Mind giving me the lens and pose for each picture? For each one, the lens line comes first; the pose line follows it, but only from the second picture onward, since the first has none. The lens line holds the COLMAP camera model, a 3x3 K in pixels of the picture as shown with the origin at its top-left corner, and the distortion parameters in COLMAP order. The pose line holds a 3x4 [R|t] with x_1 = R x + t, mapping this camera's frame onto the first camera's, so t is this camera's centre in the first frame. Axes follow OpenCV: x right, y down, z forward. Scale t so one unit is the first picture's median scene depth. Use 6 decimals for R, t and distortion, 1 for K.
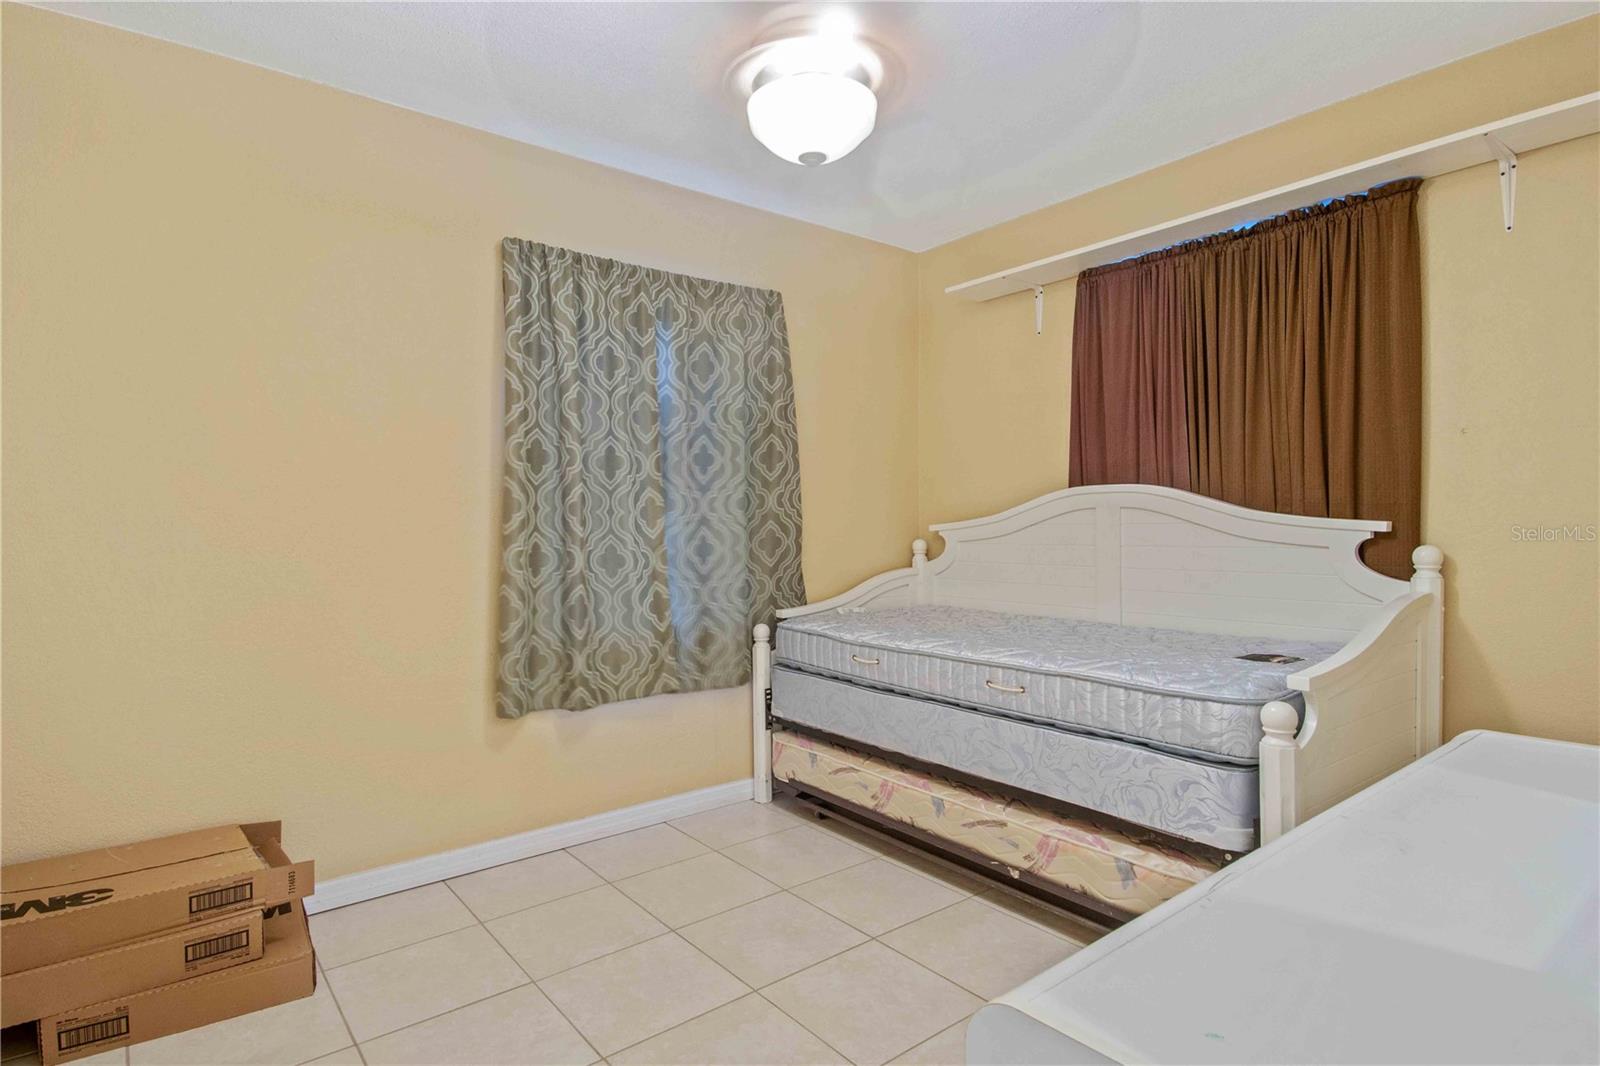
lens RADIAL K [[834.8, 0, 800.5], [0, 834.8, 525.7], [0, 0, 1]] dist [0.073263, -0.052255]
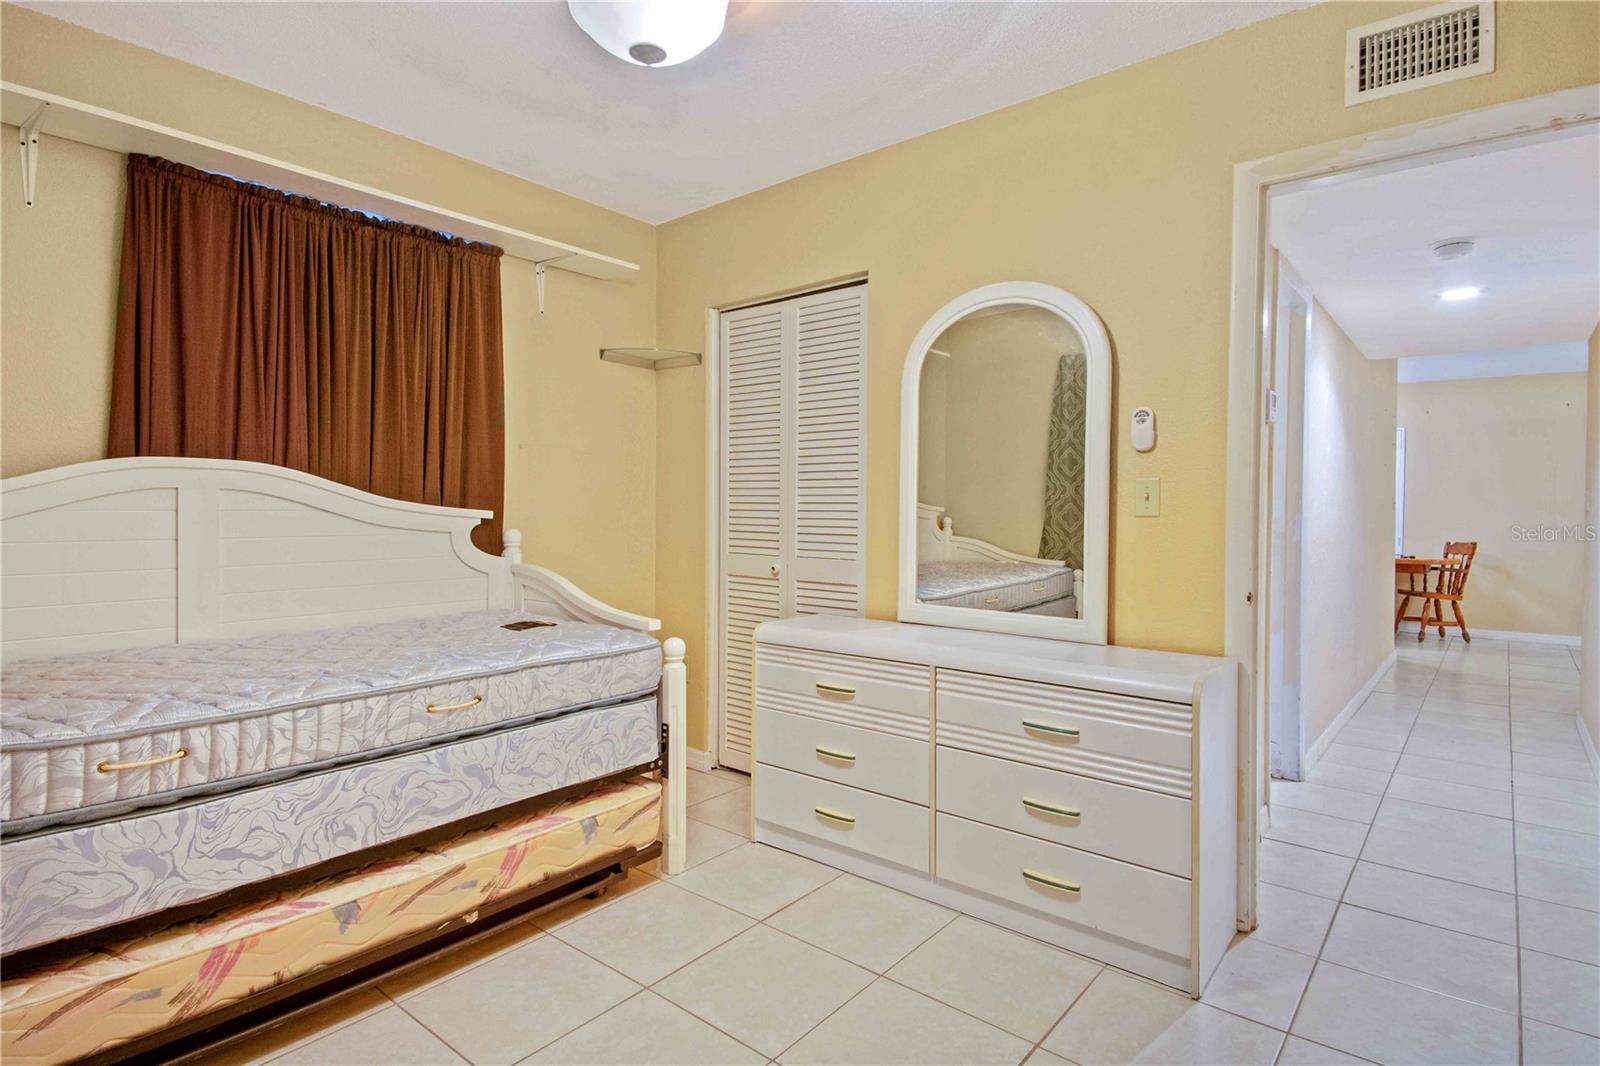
lens RADIAL K [[834.8, 0, 800.5], [0, 834.8, 525.7], [0, 0, 1]] dist [0.073263, -0.052255]
pose [[-0.210697, -0.005771, 0.977534, -0.617206], [0.002611, 0.999976, 0.006467, 0.010896], [-0.977548, 0.003915, -0.210677, 0.808610]]
